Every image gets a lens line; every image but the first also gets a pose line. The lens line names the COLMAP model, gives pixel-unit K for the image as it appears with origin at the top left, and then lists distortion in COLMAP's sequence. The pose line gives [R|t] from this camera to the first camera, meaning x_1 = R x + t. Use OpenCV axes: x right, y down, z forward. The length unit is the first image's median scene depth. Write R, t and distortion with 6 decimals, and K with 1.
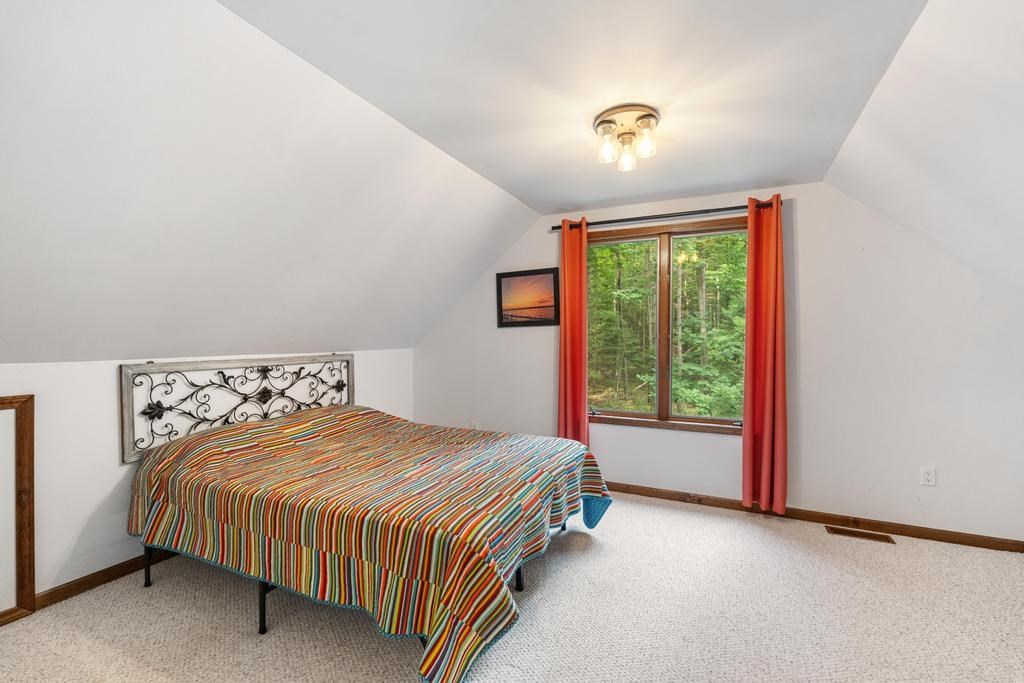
lens RADIAL K [[452.4, 0, 512.2], [0, 452.4, 339.9], [0, 0, 1]] dist [-0.005507, 0.001146]
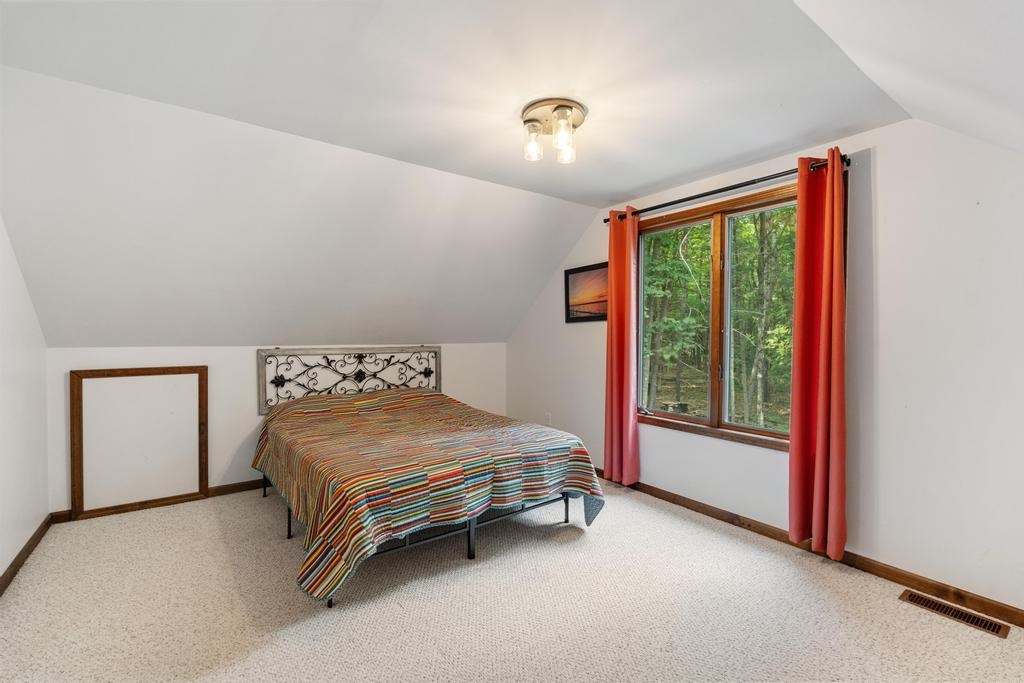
lens RADIAL K [[452.4, 0, 511.8], [0, 452.4, 338.5], [0, 0, 1]] dist [-0.005507, 0.001146]
pose [[0.879577, 0.007600, -0.475696, 0.464597], [-0.006108, 0.999970, 0.004683, 0.005002], [0.475717, -0.001214, 0.879597, 0.051958]]
